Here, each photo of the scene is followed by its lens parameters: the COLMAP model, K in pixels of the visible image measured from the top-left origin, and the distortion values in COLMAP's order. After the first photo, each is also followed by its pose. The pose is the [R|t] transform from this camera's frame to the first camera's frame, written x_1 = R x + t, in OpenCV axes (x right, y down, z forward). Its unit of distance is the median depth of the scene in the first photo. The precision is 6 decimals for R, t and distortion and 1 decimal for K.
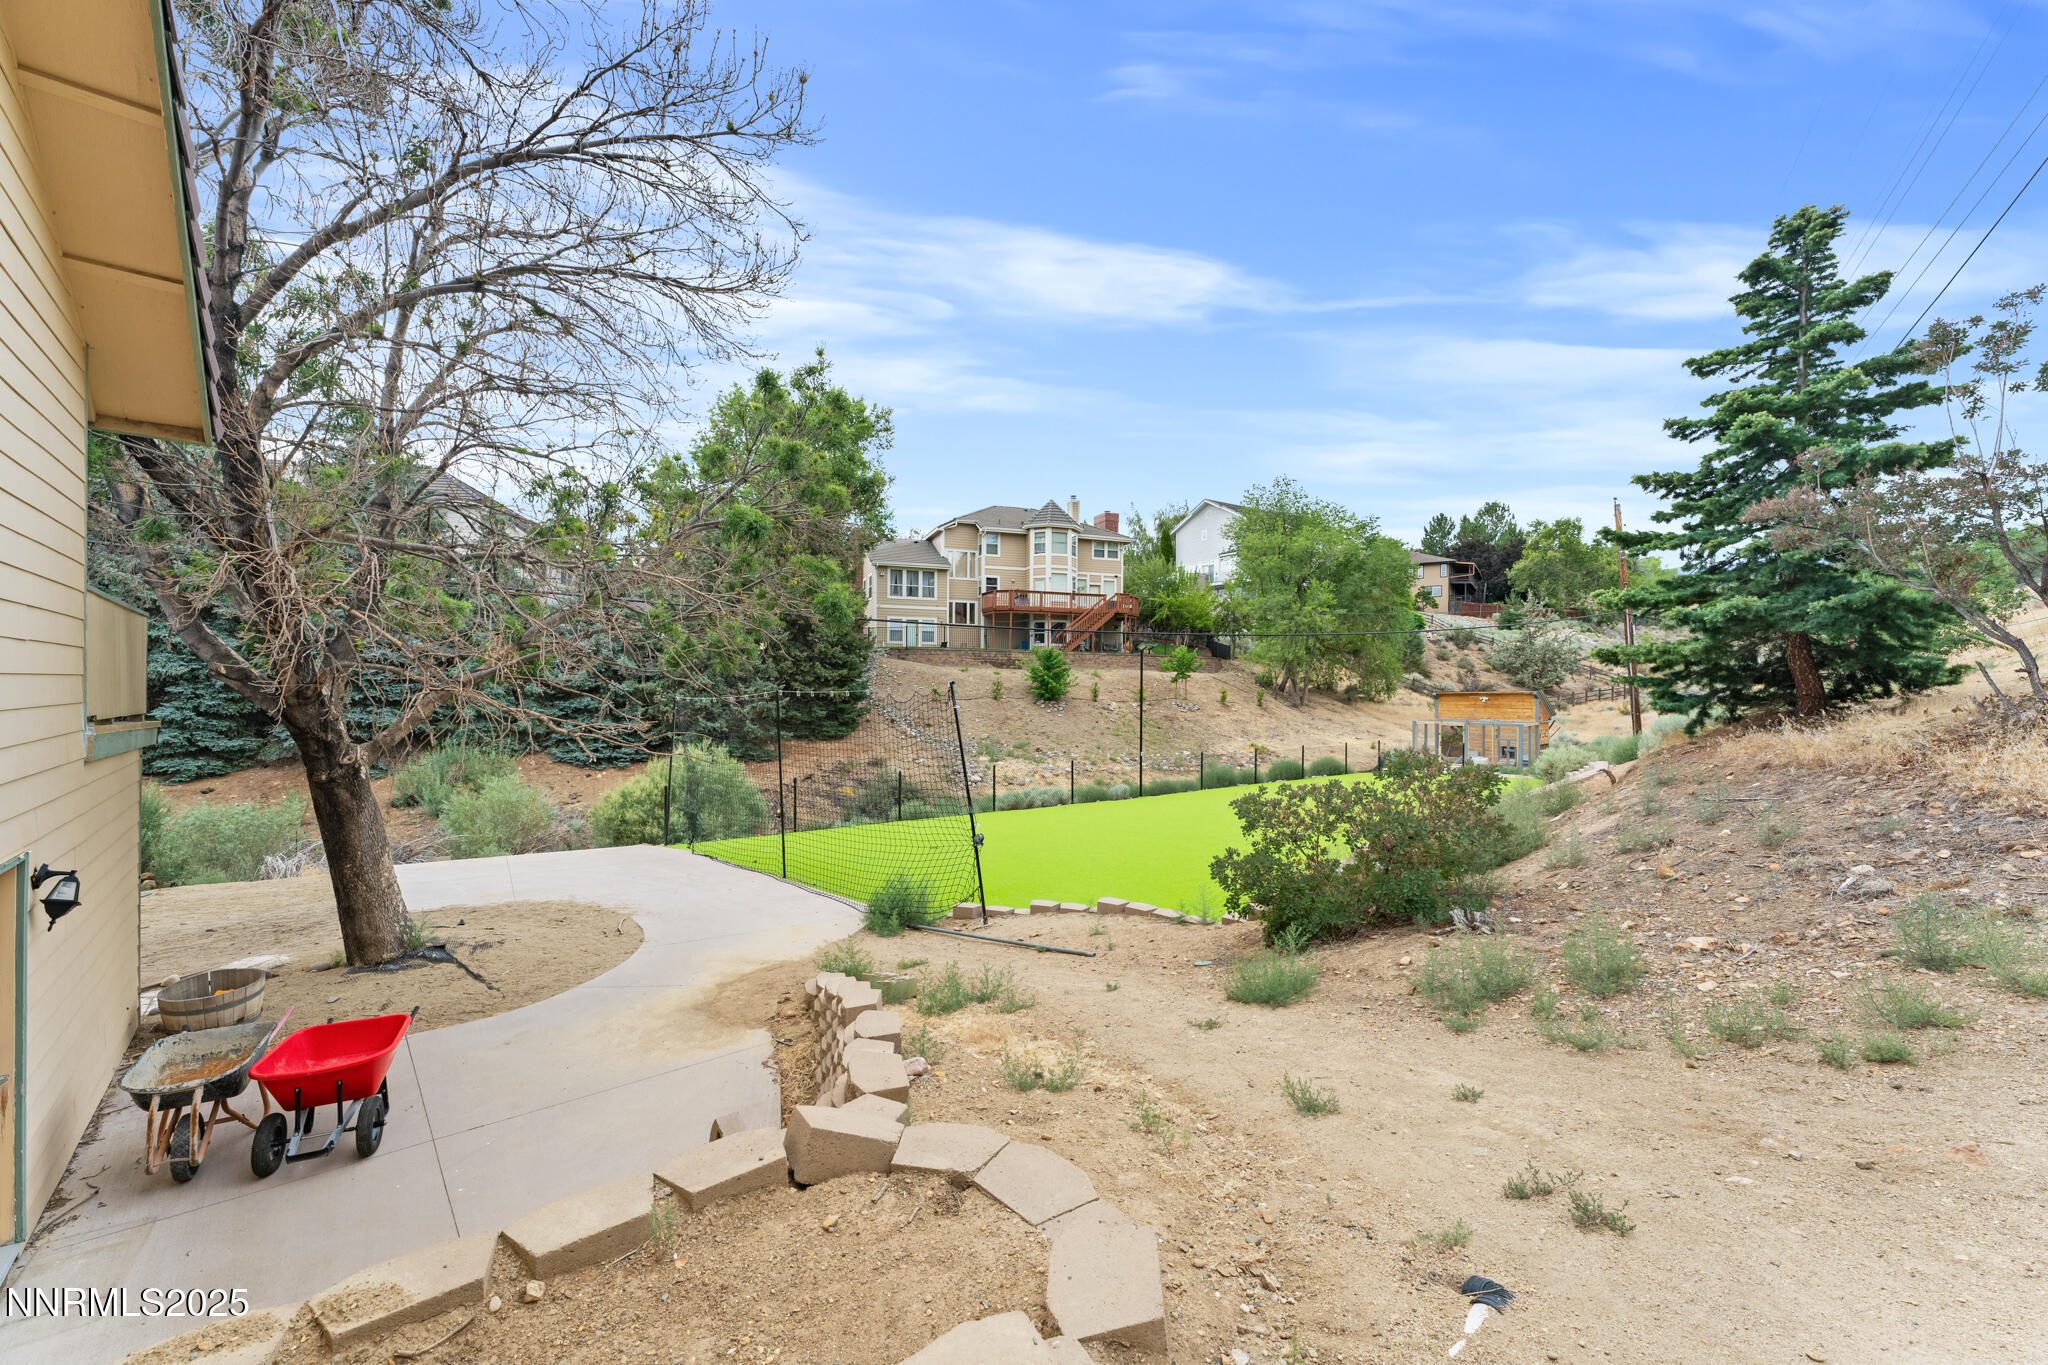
lens RADIAL K [[821.1, 0, 1028.5], [0, 821.1, 688.0], [0, 0, 1]] dist [0.001491, -0.000161]
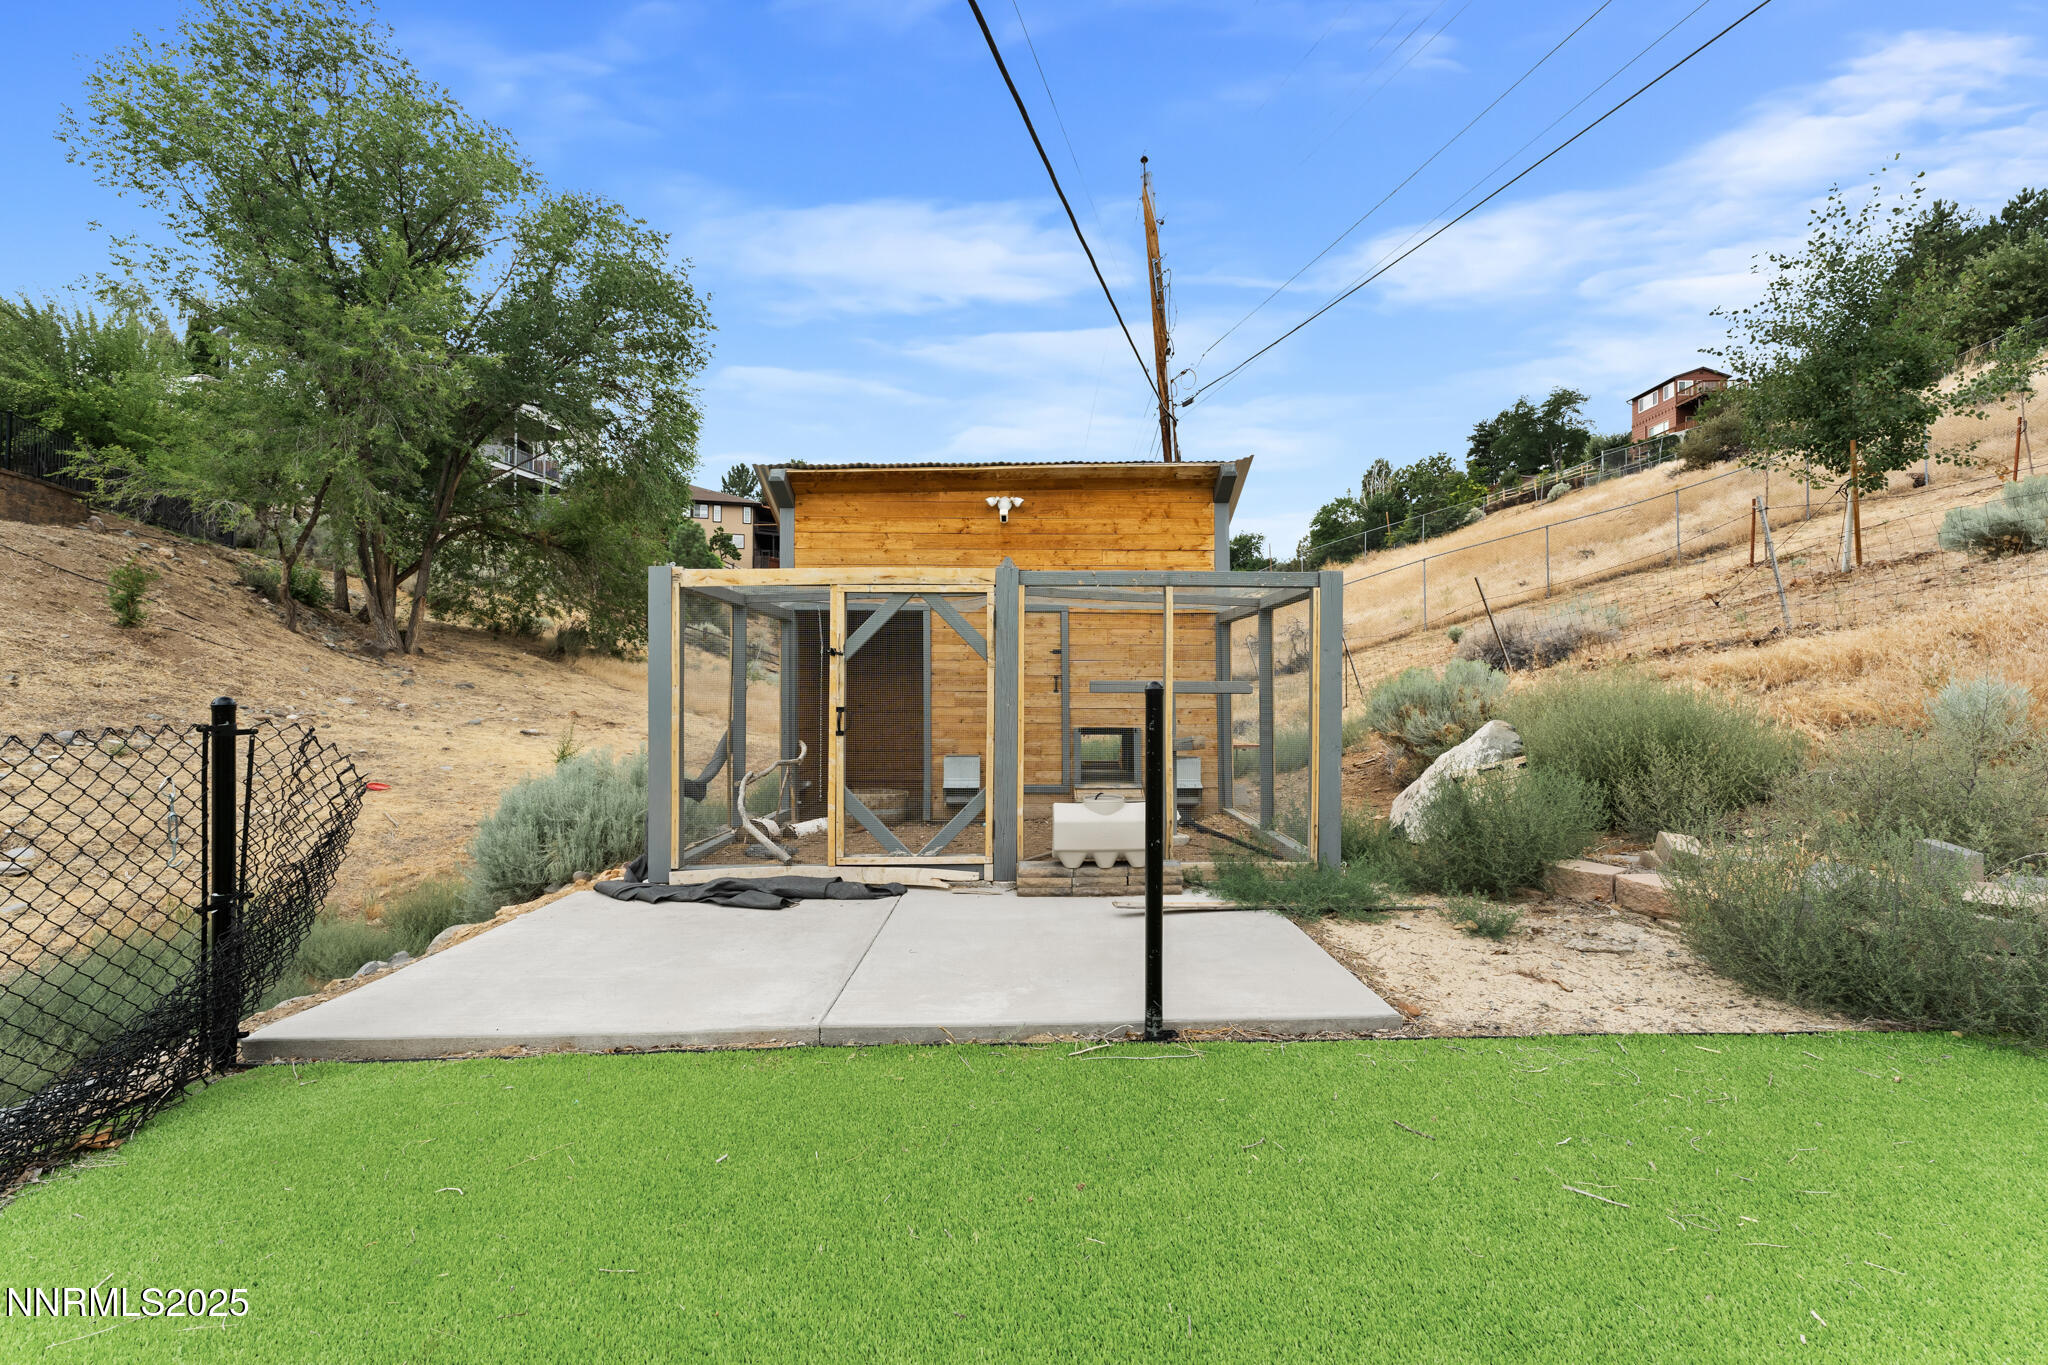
lens RADIAL K [[821.1, 0, 1028.5], [0, 821.1, 688.0], [0, 0, 1]] dist [0.001491, -0.000161]
pose [[0.691899, -0.000345, 0.721994, 0.235987], [0.005455, 0.999974, -0.004750, 0.036152], [-0.721974, 0.007225, 0.691883, 0.493874]]
